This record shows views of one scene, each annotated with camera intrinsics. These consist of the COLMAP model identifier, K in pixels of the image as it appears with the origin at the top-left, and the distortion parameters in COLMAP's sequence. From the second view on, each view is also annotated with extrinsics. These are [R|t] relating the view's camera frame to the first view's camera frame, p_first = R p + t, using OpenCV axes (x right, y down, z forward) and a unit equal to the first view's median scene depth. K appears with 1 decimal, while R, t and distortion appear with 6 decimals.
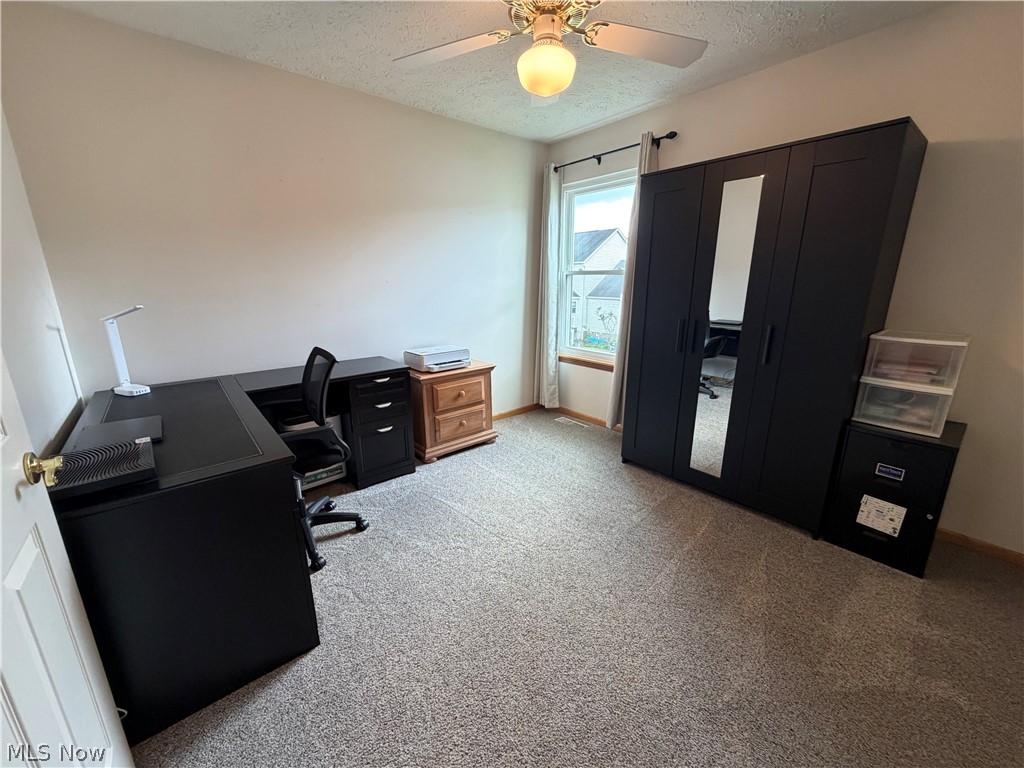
lens RADIAL K [[405.0, 0, 508.0], [0, 405.0, 385.0], [0, 0, 1]] dist [-0.000493, -0.000749]
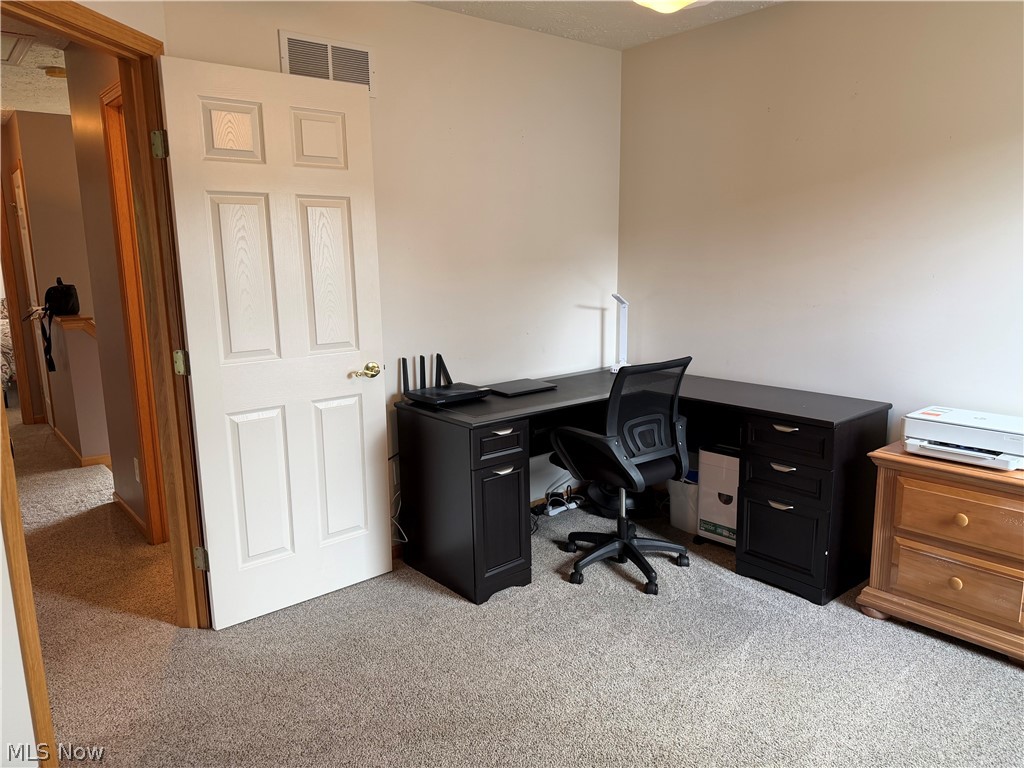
lens RADIAL K [[713.2, 0, 505.0], [0, 713.2, 385.5], [0, 0, 1]] dist [0.090862, -0.125910]
pose [[-0.000754, 0.188333, -0.982105, 0.703368], [-0.235283, 0.954501, 0.183220, -0.159851], [0.971927, 0.231211, 0.043592, 0.445931]]
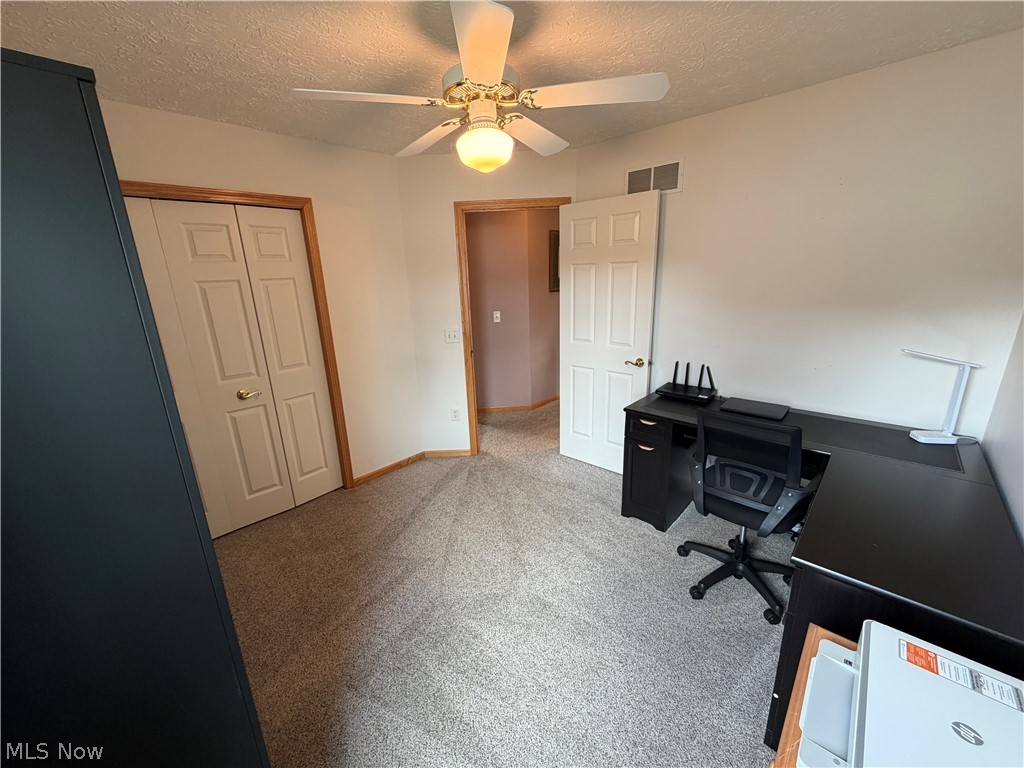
lens RADIAL K [[405.0, 0, 508.0], [0, 405.0, 385.0], [0, 0, 1]] dist [-0.000493, -0.000749]
pose [[-0.990840, 0.079102, -0.109450, 0.101801], [0.013168, 0.863221, 0.504655, -0.413366], [0.134399, 0.498591, -0.856355, 1.152398]]
